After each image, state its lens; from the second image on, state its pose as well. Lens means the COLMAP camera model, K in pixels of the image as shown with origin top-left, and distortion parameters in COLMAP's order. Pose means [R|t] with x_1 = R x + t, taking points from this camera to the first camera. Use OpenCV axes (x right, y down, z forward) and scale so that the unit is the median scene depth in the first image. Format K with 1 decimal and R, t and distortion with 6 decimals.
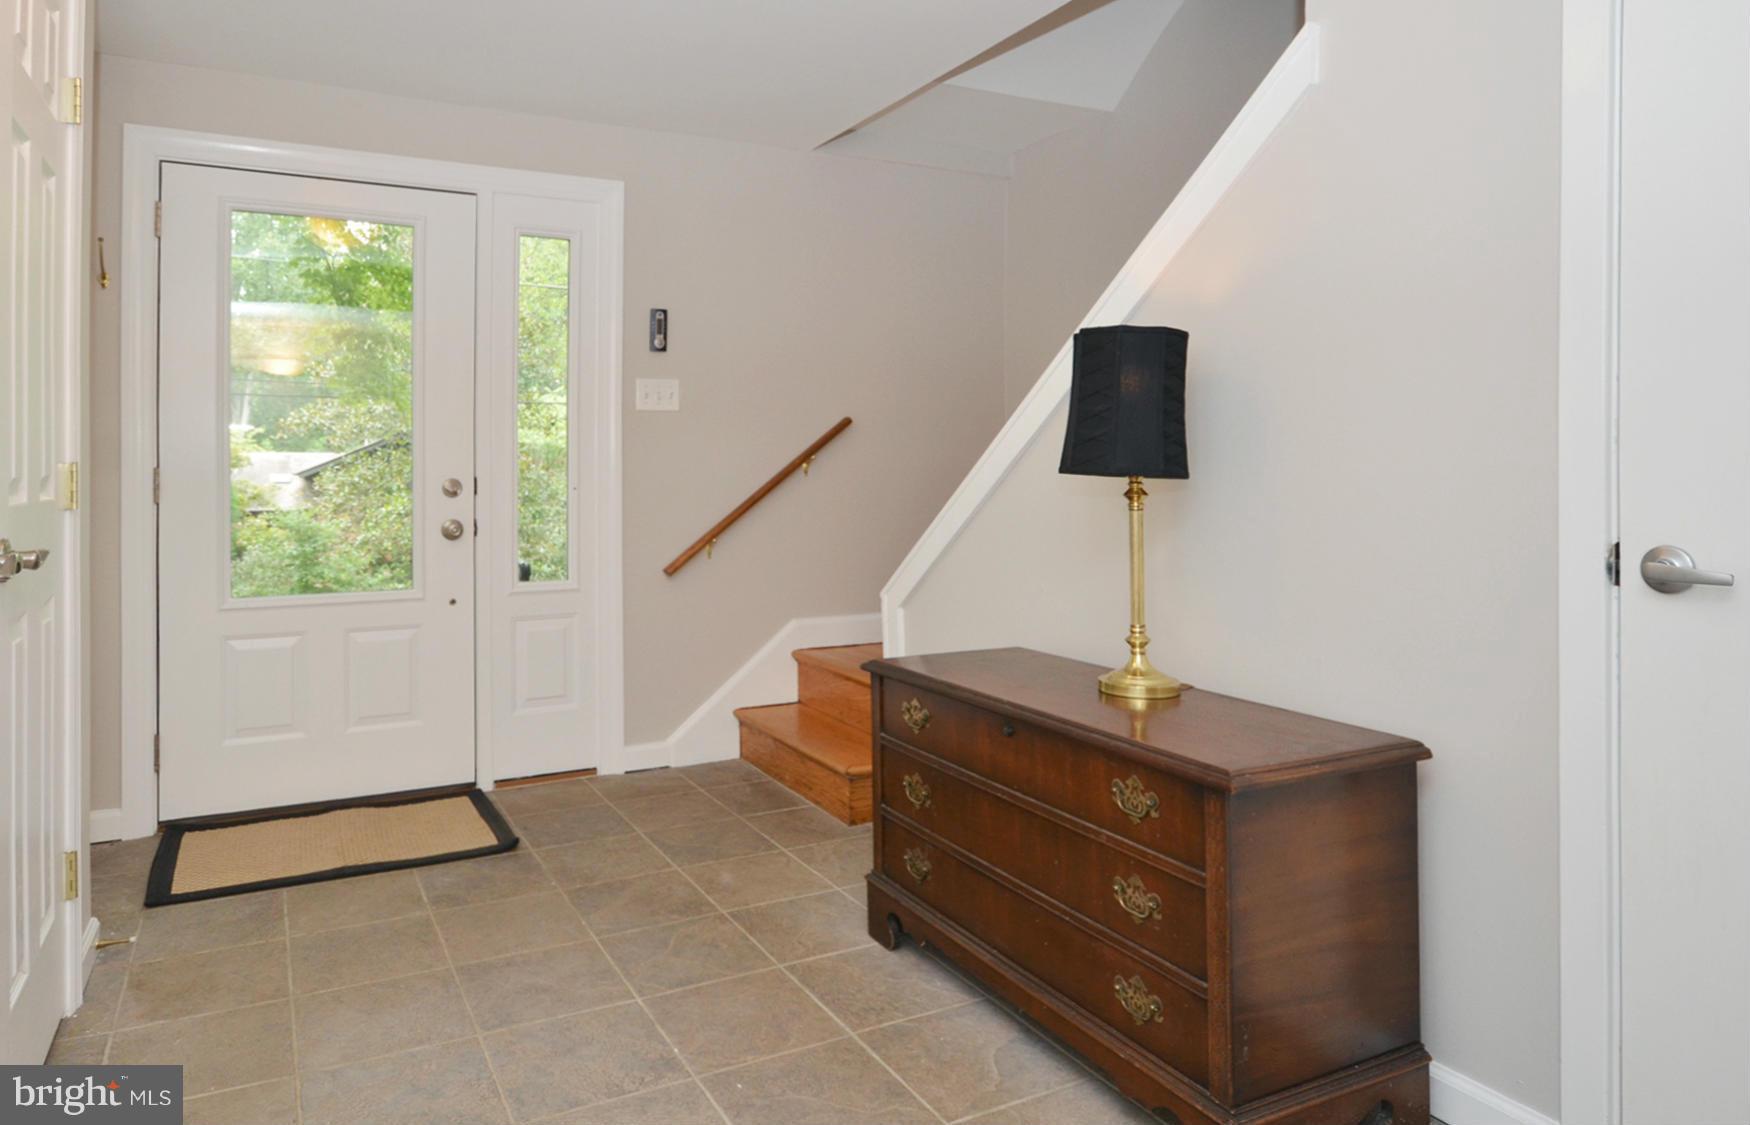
lens RADIAL K [[1148.3, 0, 875.5], [0, 1148.3, 489.4], [0, 0, 1]] dist [-0.001050, -0.000087]
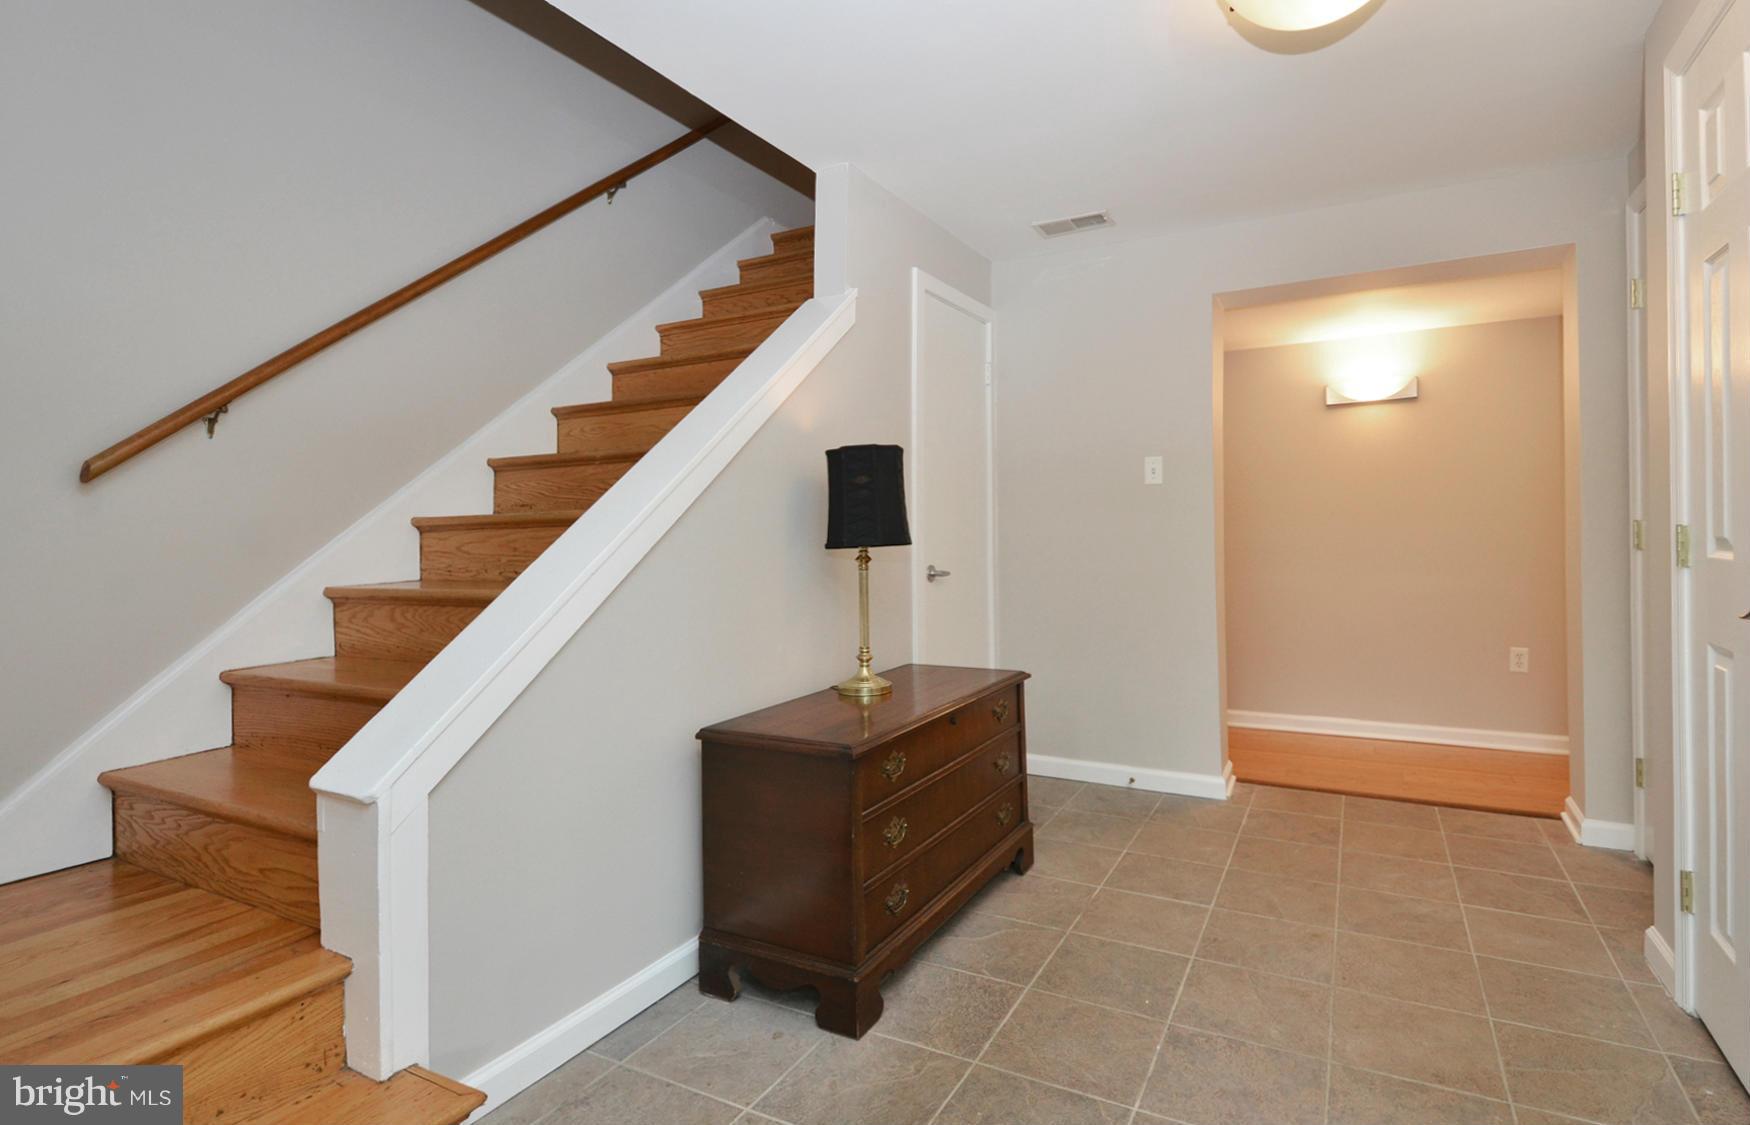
lens RADIAL K [[782.2, 0, 874.5], [0, 782.2, 509.2], [0, 0, 1]] dist [0.002137, 0.000067]
pose [[-0.490796, 0.012826, 0.871180, -0.666398], [0.012058, 0.999896, -0.007928, -0.052292], [-0.871191, 0.006614, -0.490899, 1.488031]]
